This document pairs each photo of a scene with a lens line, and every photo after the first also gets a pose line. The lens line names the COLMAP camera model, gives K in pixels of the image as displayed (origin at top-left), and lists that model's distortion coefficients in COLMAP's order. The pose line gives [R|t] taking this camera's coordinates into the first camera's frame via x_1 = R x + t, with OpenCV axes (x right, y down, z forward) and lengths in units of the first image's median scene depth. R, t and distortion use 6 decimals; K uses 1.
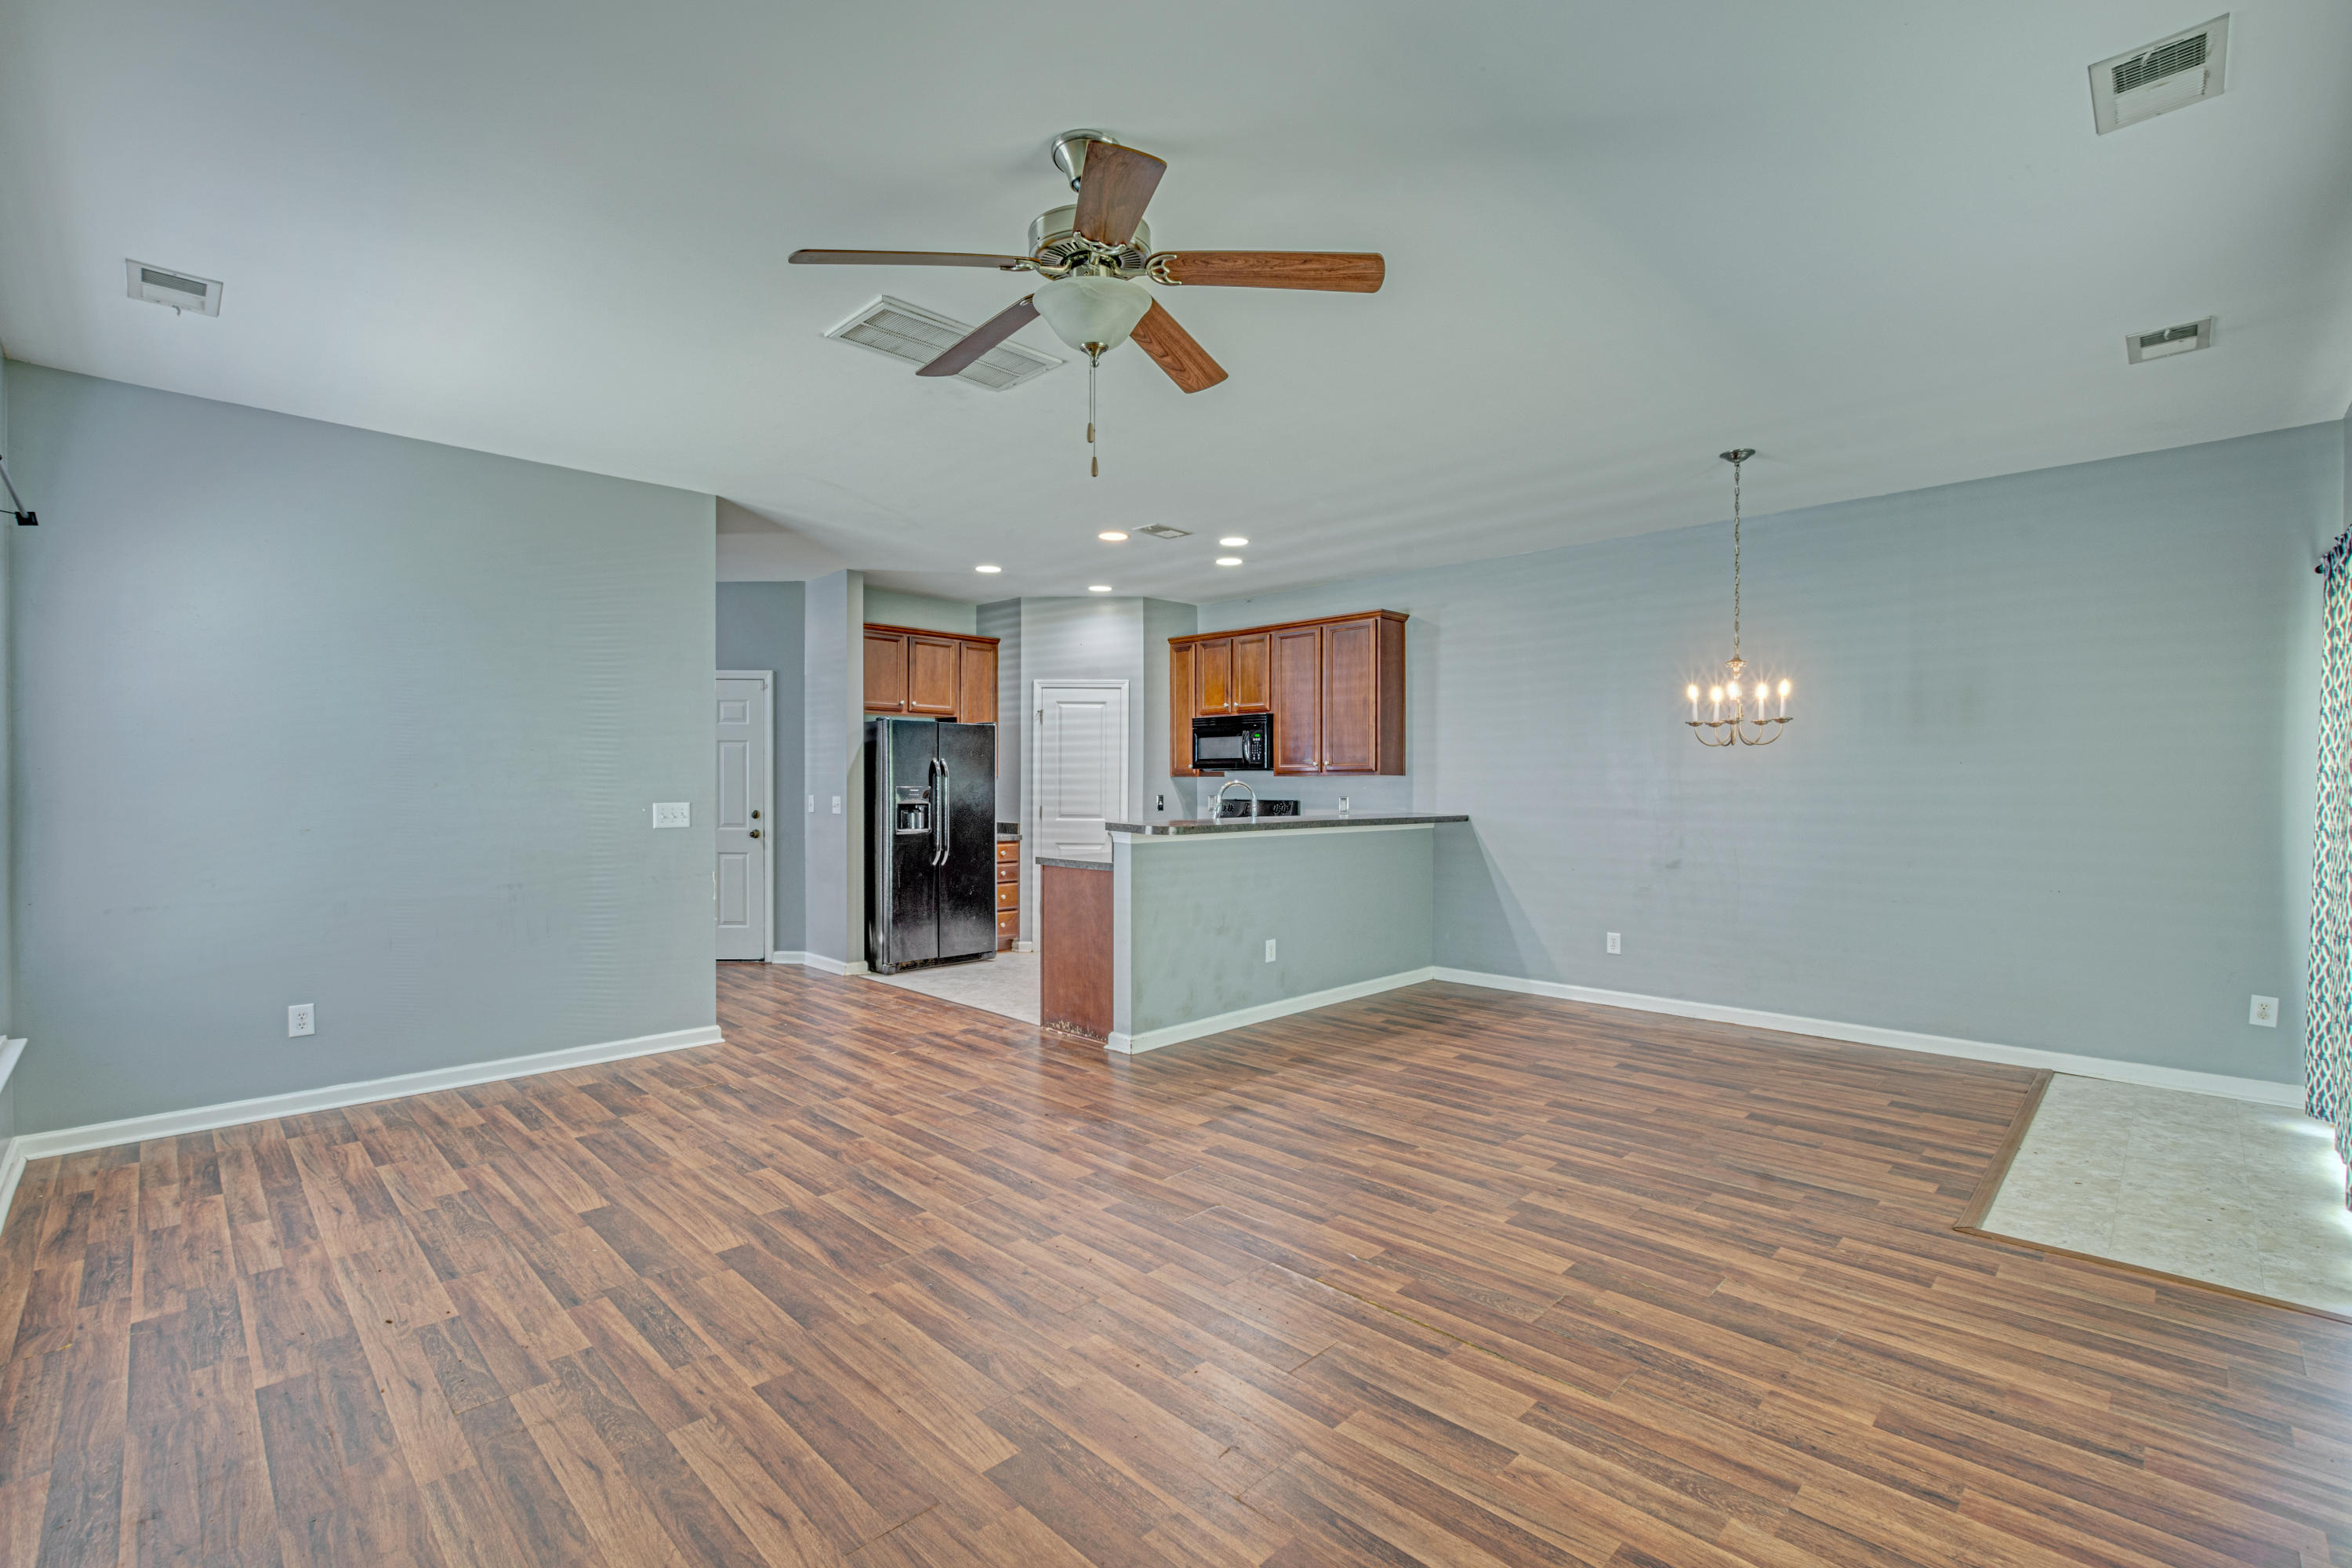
lens RADIAL K [[1059.0, 0, 1160.5], [0, 1059.0, 800.7], [0, 0, 1]] dist [-0.011220, -0.000005]
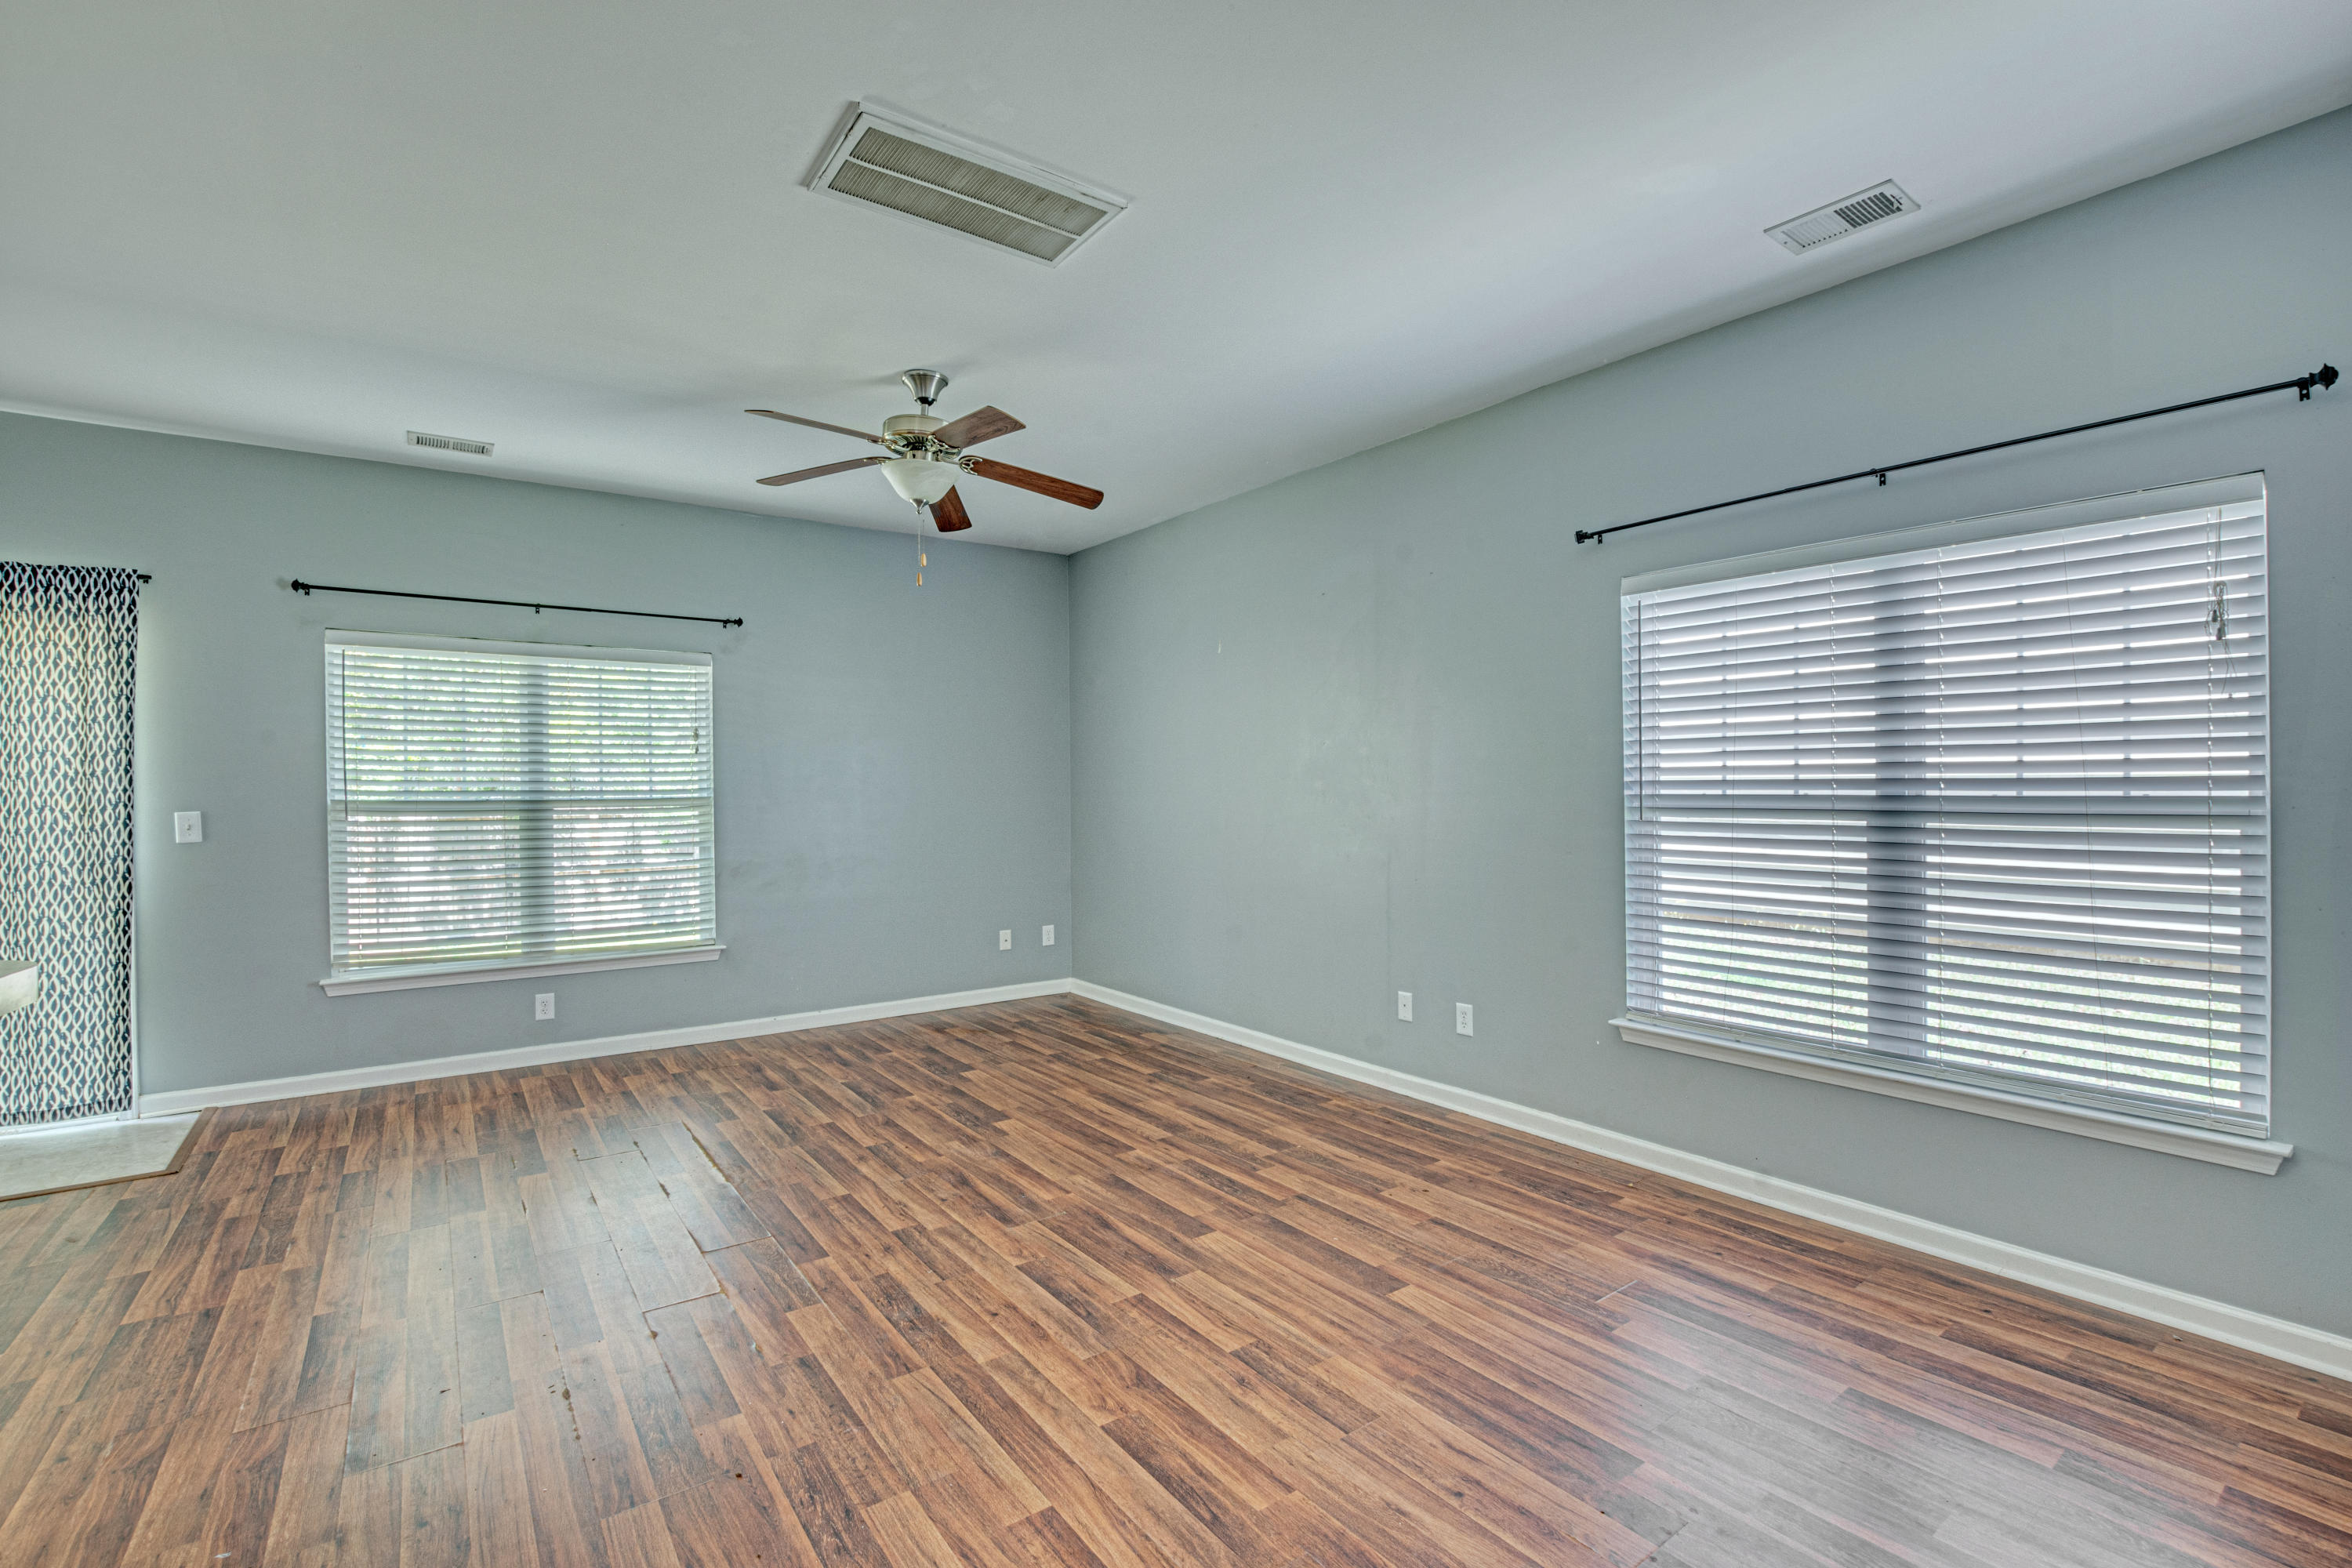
lens RADIAL K [[1036.3, 0, 1176.8], [0, 1036.3, 796.3], [0, 0, 1]] dist [-0.040351, 0.012430]
pose [[-0.990894, 0.004371, 0.134576, -0.377806], [0.008080, 0.999602, 0.027025, -0.024946], [-0.134404, 0.027866, -0.990535, 1.455186]]
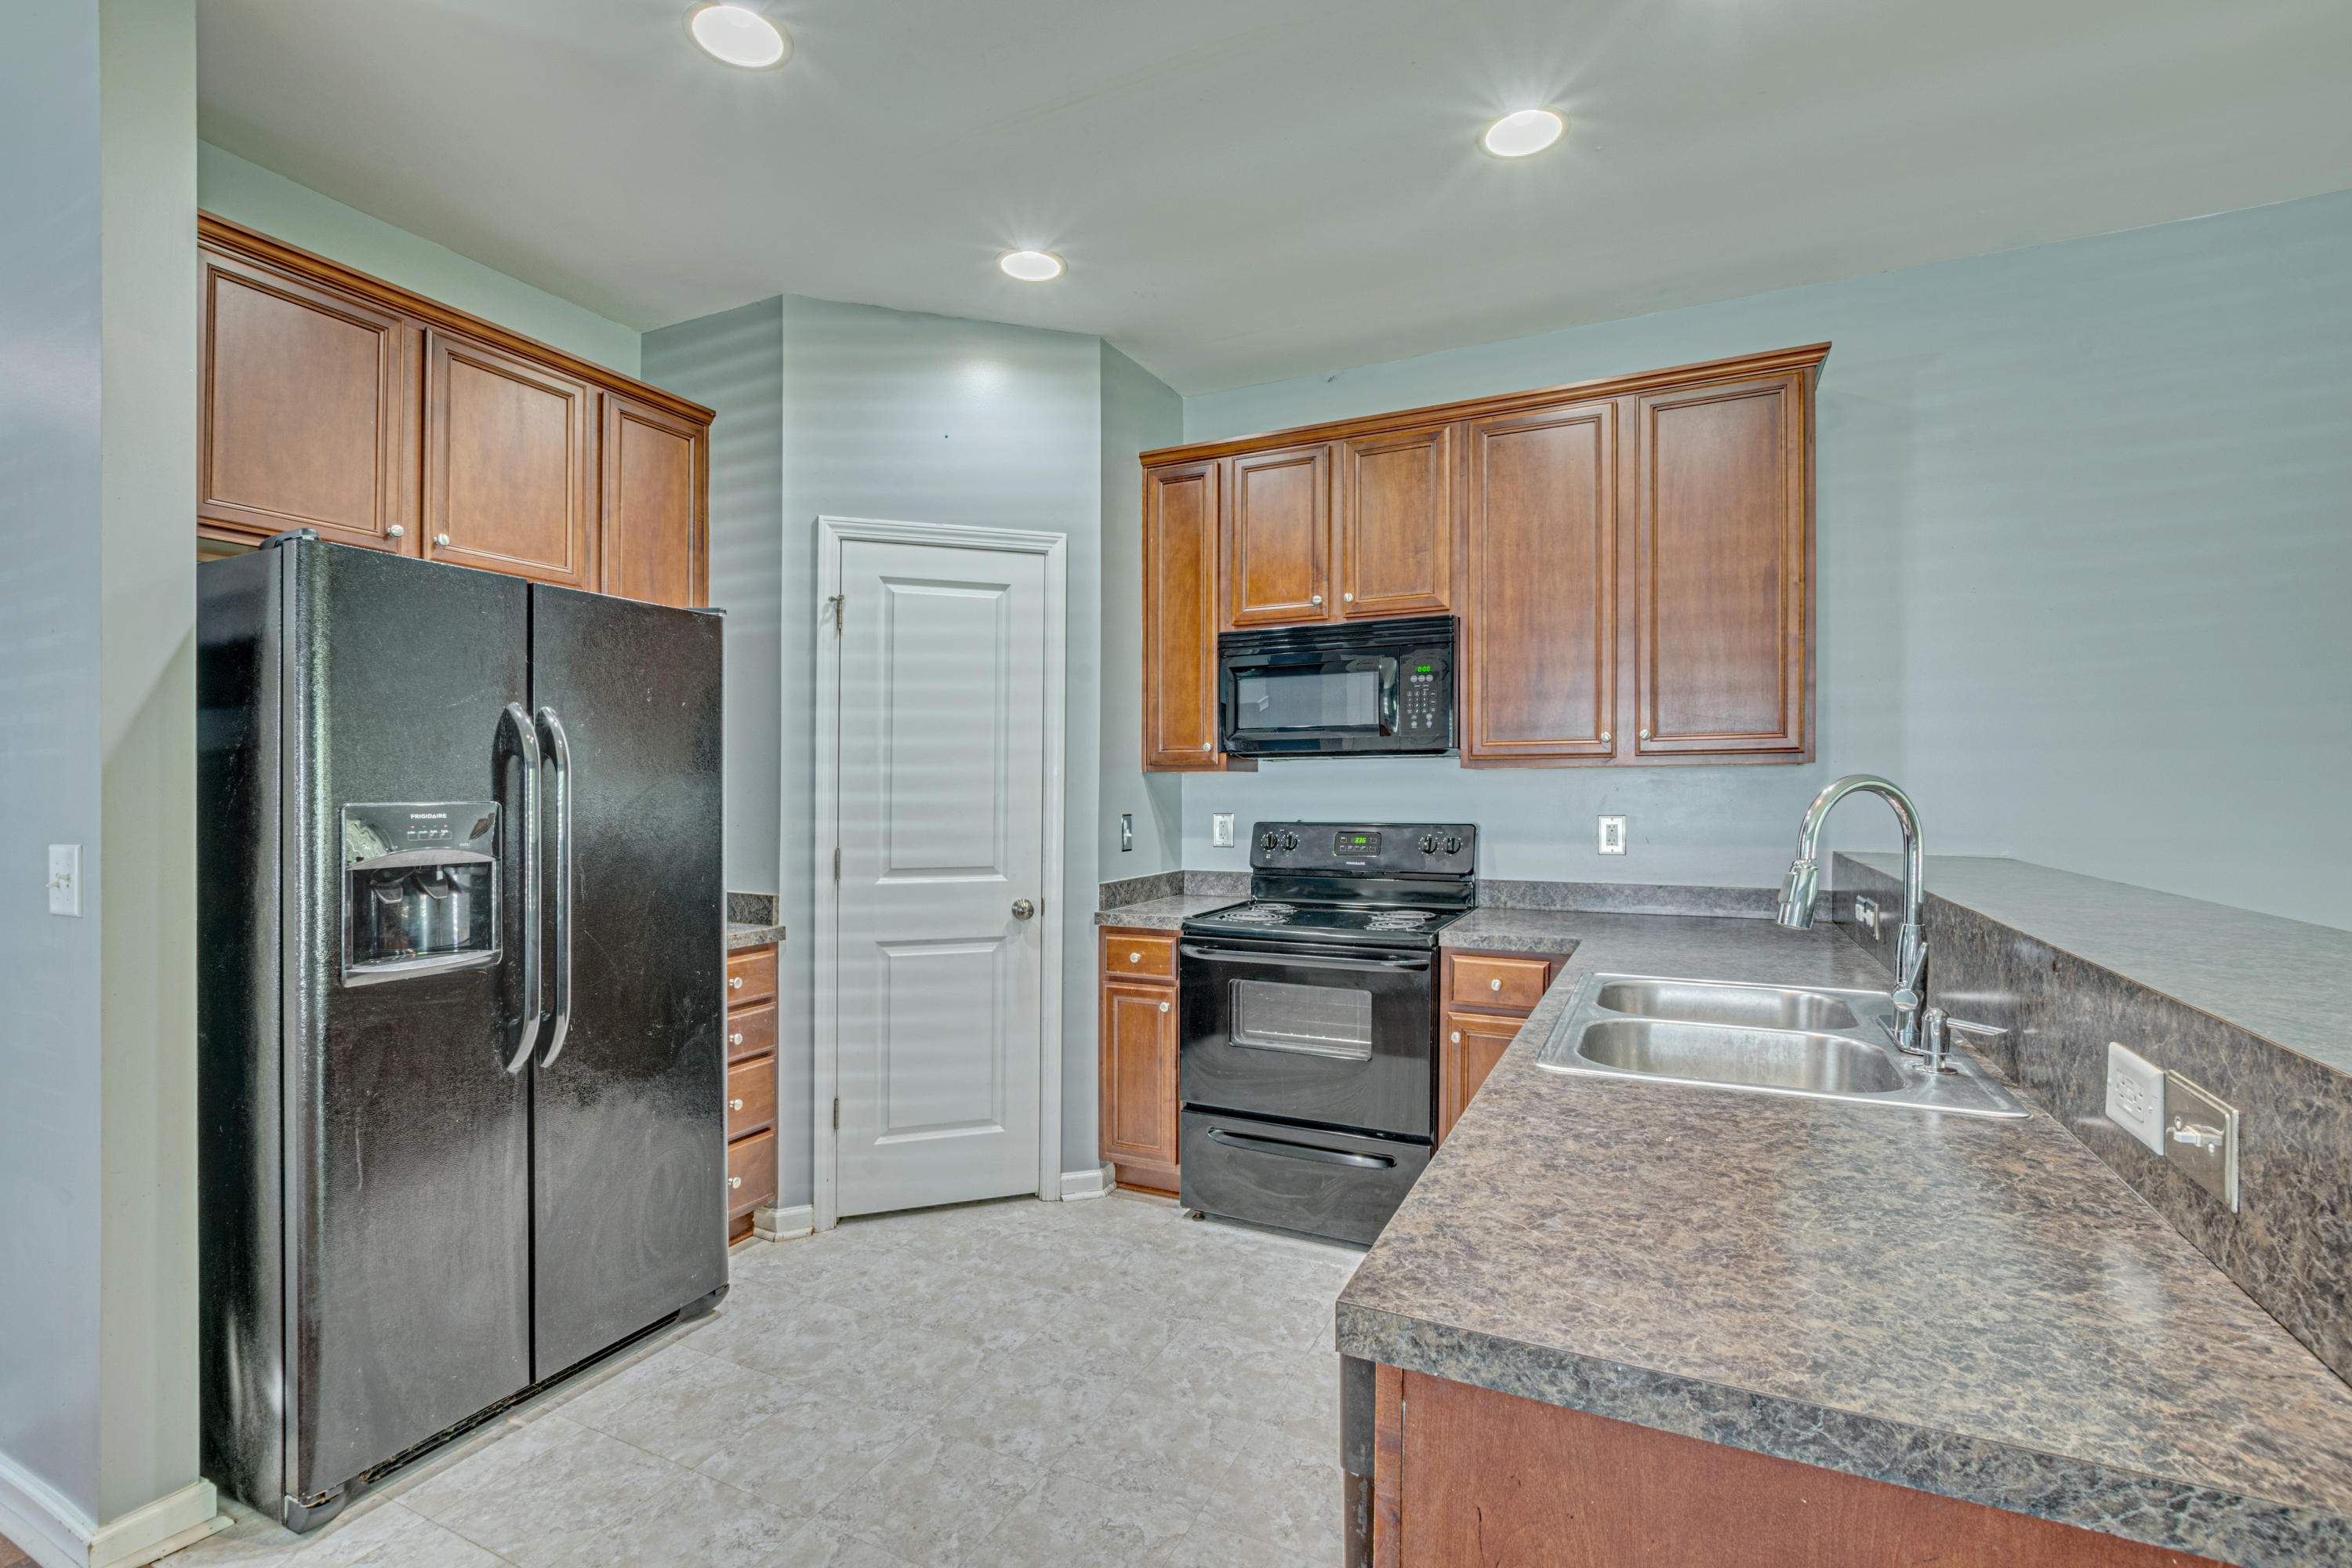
lens RADIAL K [[1022.2, 0, 1176.0], [0, 1022.2, 784.0], [0, 0, 1]] dist [-0.005433, 0.000363]
pose [[0.934310, -0.004699, 0.356431, -0.256147], [0.010158, 0.999858, -0.013446, -0.022941], [-0.356317, 0.016183, 0.934225, 1.201187]]
